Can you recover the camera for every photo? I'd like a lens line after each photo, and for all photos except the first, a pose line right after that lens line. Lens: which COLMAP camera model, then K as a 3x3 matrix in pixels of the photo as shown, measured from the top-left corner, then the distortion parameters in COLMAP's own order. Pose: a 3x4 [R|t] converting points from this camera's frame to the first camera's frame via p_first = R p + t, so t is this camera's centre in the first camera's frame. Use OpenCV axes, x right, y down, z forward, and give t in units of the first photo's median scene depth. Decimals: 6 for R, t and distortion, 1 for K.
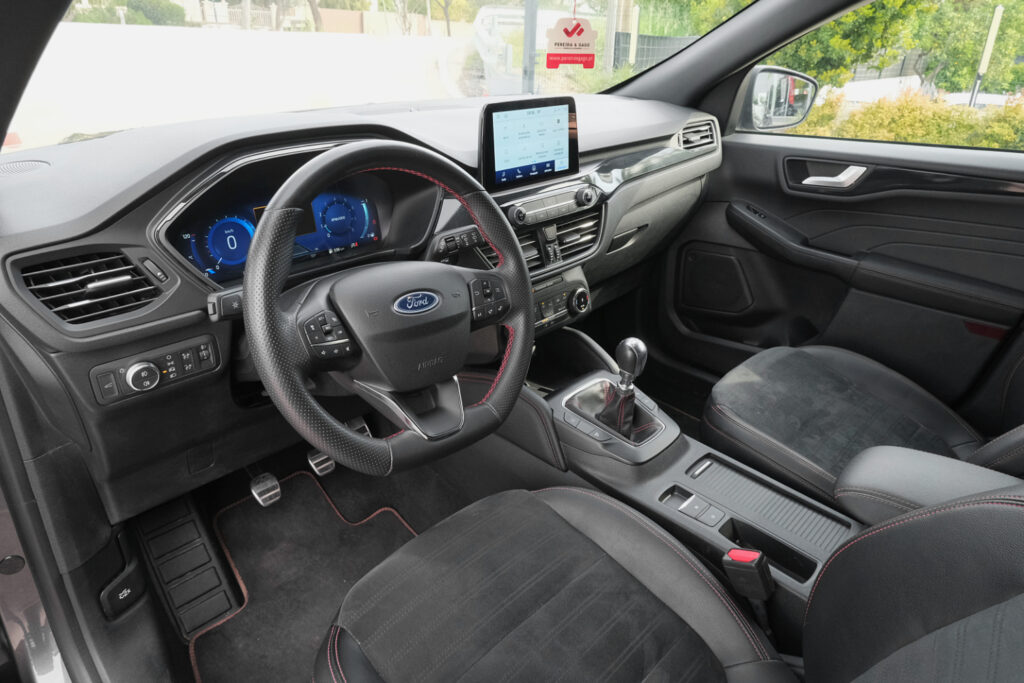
lens RADIAL K [[638.3, 0, 512.0], [0, 638.3, 341.5], [0, 0, 1]] dist [-0.014359, 0.000941]
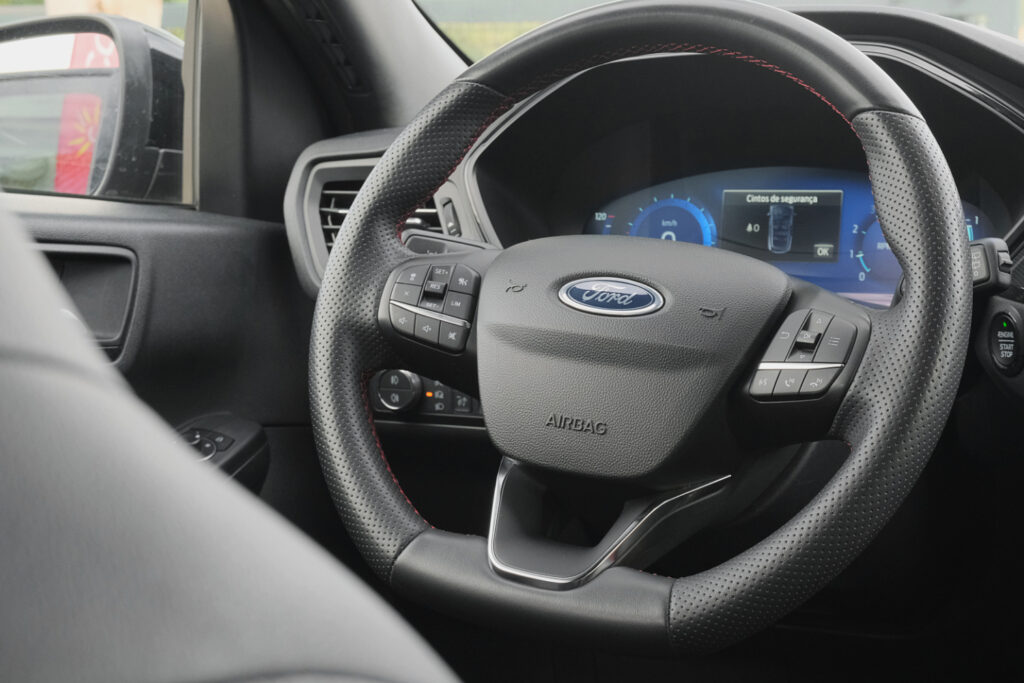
lens RADIAL K [[1768.4, 0, 512.0], [0, 1768.4, 341.5], [0, 0, 1]] dist [-0.077156, 0.082273]
pose [[0.286219, 0.053643, -0.956661, 0.791205], [-0.430402, 0.899231, -0.078348, 0.074598], [0.856057, 0.434173, 0.280465, 0.434323]]
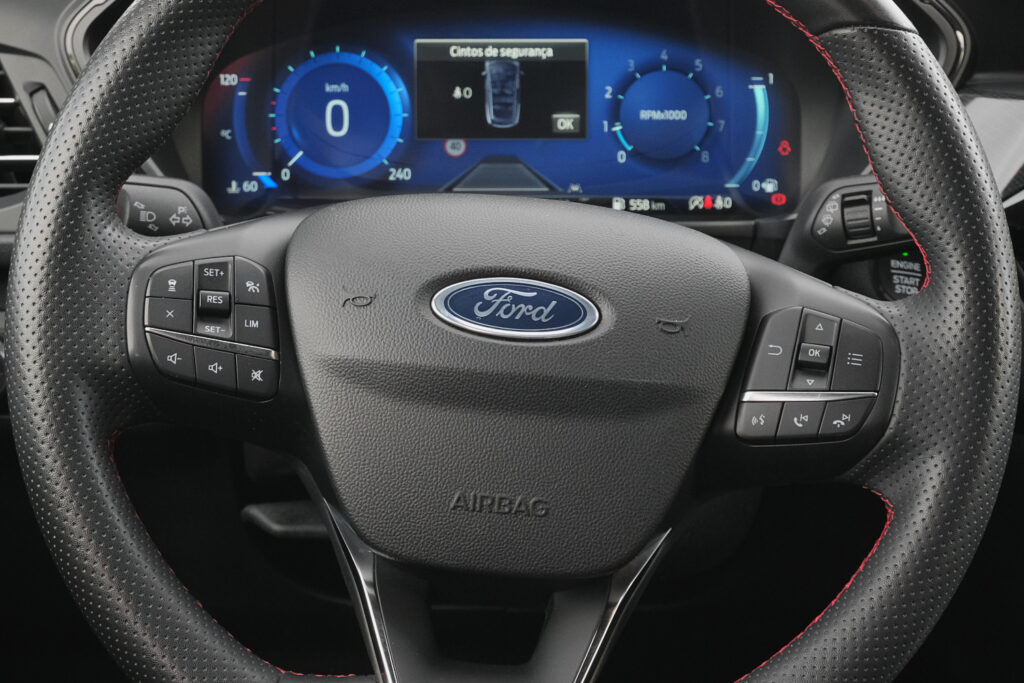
lens RADIAL K [[2132.5, 0, 512.0], [0, 2132.5, 341.5], [0, 0, 1]] dist [-0.086702, 0.008320]
pose [[0.705860, 0.172952, -0.686913, 0.435969], [-0.305262, 0.949337, -0.074656, 0.026129], [0.639201, 0.262385, 0.722895, 0.166419]]
